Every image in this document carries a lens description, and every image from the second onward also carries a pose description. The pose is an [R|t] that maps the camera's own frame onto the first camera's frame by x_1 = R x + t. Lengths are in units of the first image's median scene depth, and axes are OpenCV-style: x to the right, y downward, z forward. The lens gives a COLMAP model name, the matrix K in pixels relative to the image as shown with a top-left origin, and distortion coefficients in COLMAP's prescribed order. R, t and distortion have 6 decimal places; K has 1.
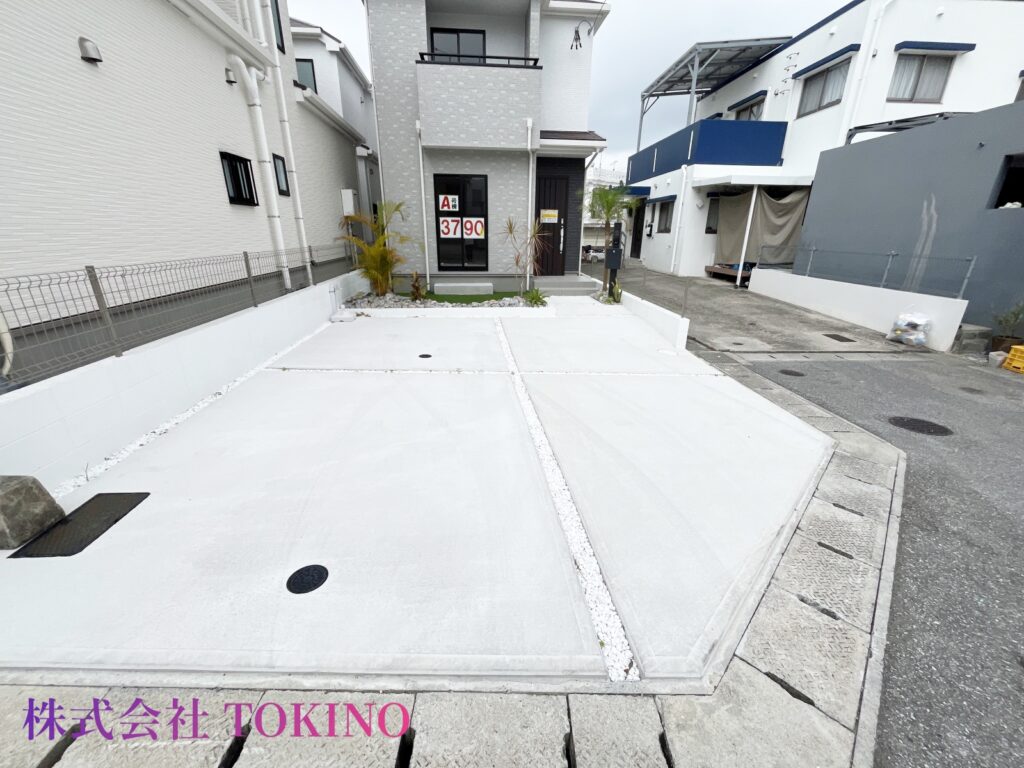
lens RADIAL K [[413.1, 0, 512.0], [0, 413.1, 384.0], [0, 0, 1]] dist [0.007543, -0.000123]
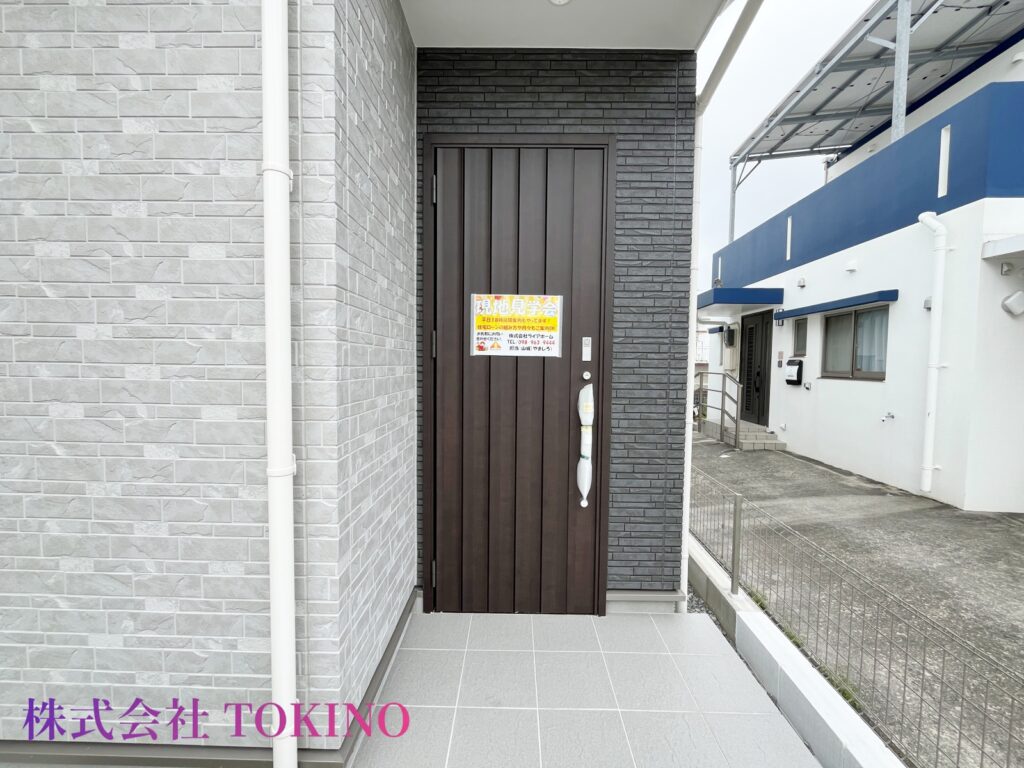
lens RADIAL K [[413.1, 0, 512.0], [0, 413.1, 384.0], [0, 0, 1]] dist [0.007543, -0.000123]
pose [[0.993931, 0.008068, -0.109712, 0.080019], [-0.040633, 0.953708, -0.297977, -0.235305], [0.102229, 0.300627, 0.948247, 0.603796]]
